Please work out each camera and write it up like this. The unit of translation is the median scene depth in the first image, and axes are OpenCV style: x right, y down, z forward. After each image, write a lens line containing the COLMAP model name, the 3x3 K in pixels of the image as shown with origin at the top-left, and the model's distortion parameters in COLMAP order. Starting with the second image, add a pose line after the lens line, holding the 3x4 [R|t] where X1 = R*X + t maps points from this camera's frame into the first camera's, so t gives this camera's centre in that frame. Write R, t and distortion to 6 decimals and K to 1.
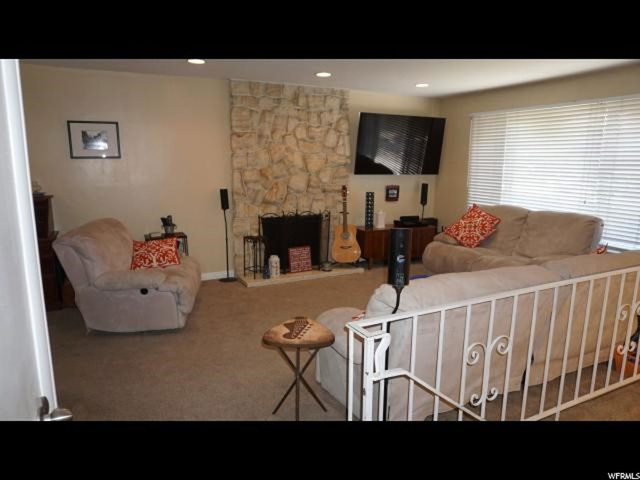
lens RADIAL K [[425.4, 0, 320.0], [0, 425.4, 240.0], [0, 0, 1]] dist [-0.029254, 0.001048]
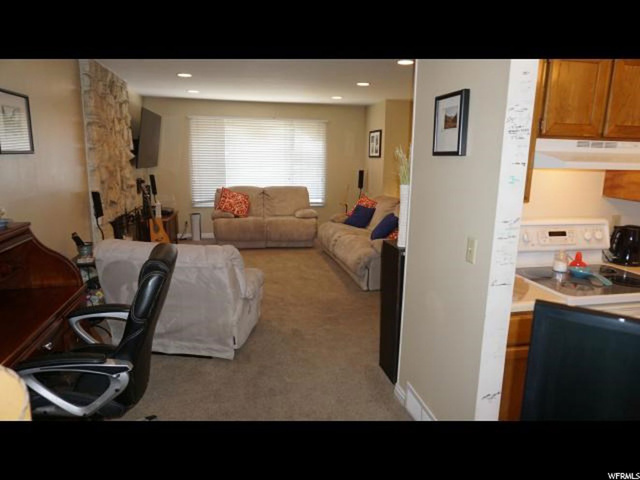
lens RADIAL K [[425.4, 0, 320.0], [0, 425.4, 240.0], [0, 0, 1]] dist [-0.029254, 0.001048]
pose [[0.238886, -0.193258, 0.951622, -0.931079], [0.164822, 0.973845, 0.156396, -0.088314], [-0.956957, 0.119487, 0.264491, 0.408097]]
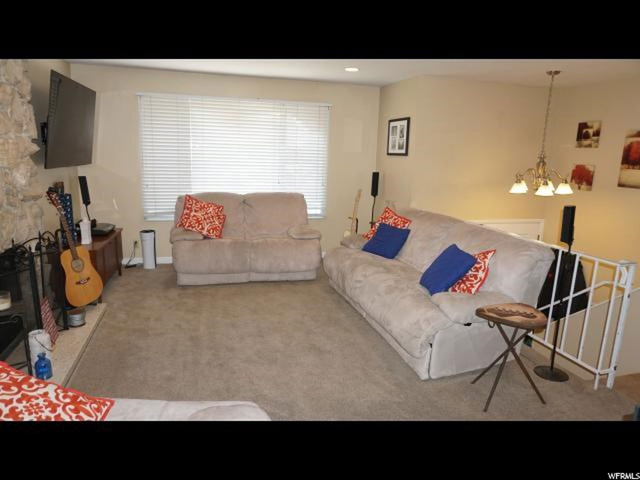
lens RADIAL K [[425.4, 0, 320.0], [0, 425.4, 240.0], [0, 0, 1]] dist [-0.029254, 0.001048]
pose [[0.174704, -0.204234, 0.963206, -0.547790], [0.151814, 0.972140, 0.178593, -0.118970], [-0.972847, 0.115027, 0.200843, 0.581621]]
